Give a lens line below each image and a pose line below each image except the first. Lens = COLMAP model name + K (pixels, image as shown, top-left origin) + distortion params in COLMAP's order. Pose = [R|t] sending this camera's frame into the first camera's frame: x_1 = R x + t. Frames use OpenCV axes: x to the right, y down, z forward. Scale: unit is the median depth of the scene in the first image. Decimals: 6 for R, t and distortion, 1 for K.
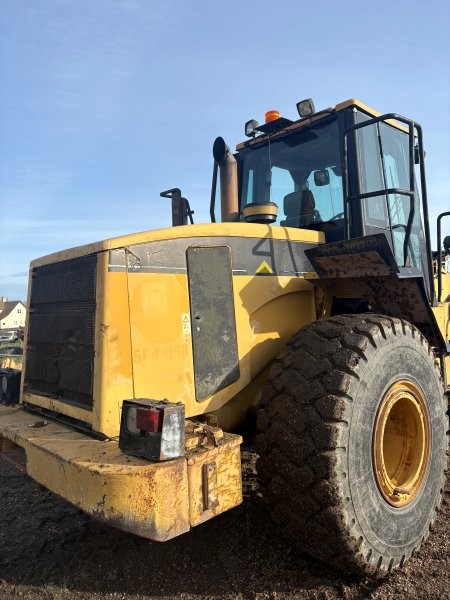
lens RADIAL K [[464.4, 0, 222.7], [0, 464.4, 293.5], [0, 0, 1]] dist [0.026697, -0.022859]
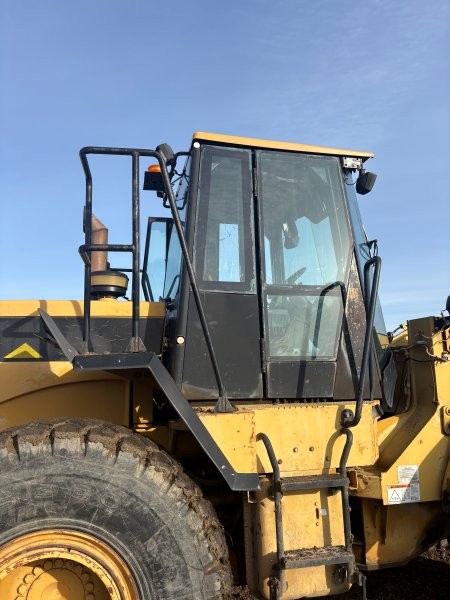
lens RADIAL K [[464.4, 0, 225.0], [0, 464.4, 303.7], [0, 0, 1]] dist [0.026697, -0.022859]
pose [[0.842791, -0.042072, -0.536594, 0.837062], [-0.021538, 0.993506, -0.111724, -0.054670], [0.537810, 0.105718, 0.836412, 0.469188]]
